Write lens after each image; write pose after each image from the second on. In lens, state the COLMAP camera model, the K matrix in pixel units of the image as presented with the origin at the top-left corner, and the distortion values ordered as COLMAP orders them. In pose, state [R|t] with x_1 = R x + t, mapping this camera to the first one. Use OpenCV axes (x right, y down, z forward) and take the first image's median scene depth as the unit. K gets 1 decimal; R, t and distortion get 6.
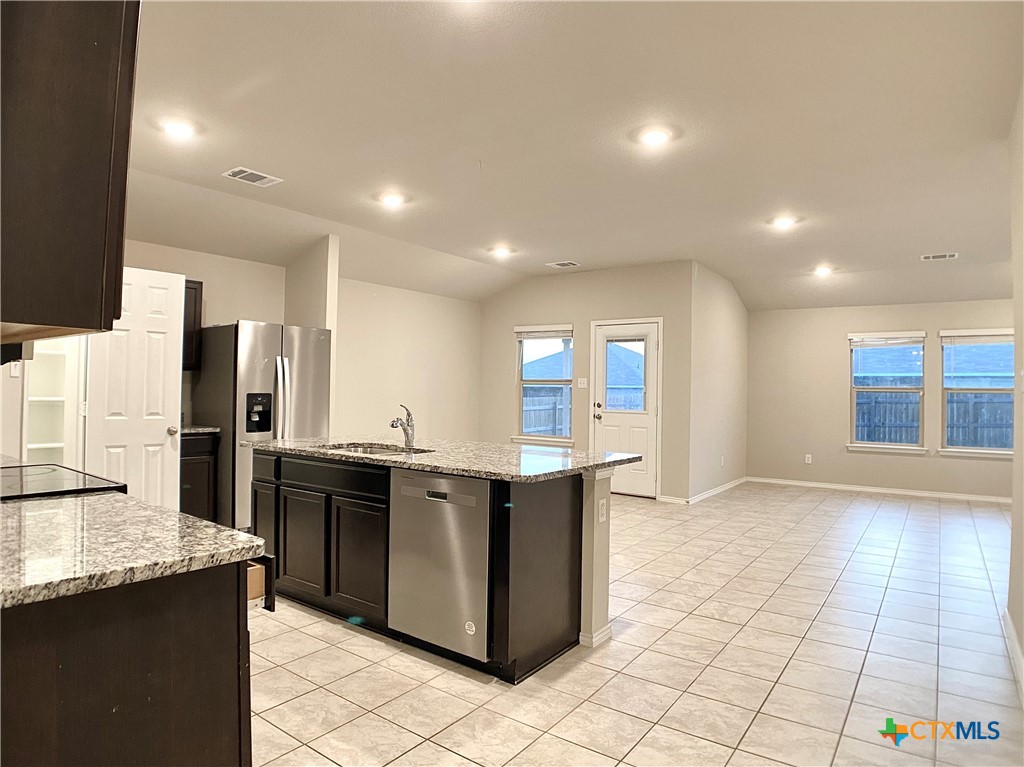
lens RADIAL K [[604.2, 0, 529.0], [0, 604.2, 380.0], [0, 0, 1]] dist [-0.088146, -0.001169]
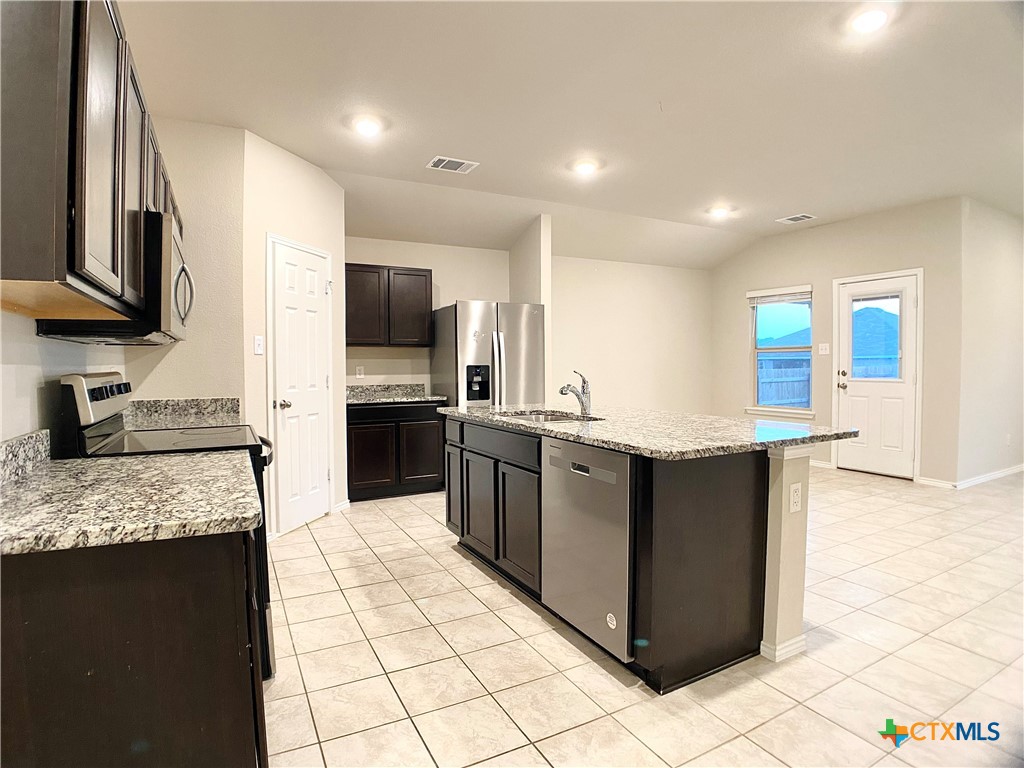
lens RADIAL K [[551.2, 0, 512.0], [0, 551.2, 384.0], [0, 0, 1]] dist [-0.080051, 0.002063]
pose [[0.889657, -0.007085, -0.456574, 0.116717], [0.030466, 0.998573, 0.043870, 0.023736], [0.455612, -0.052939, 0.888603, 0.201394]]
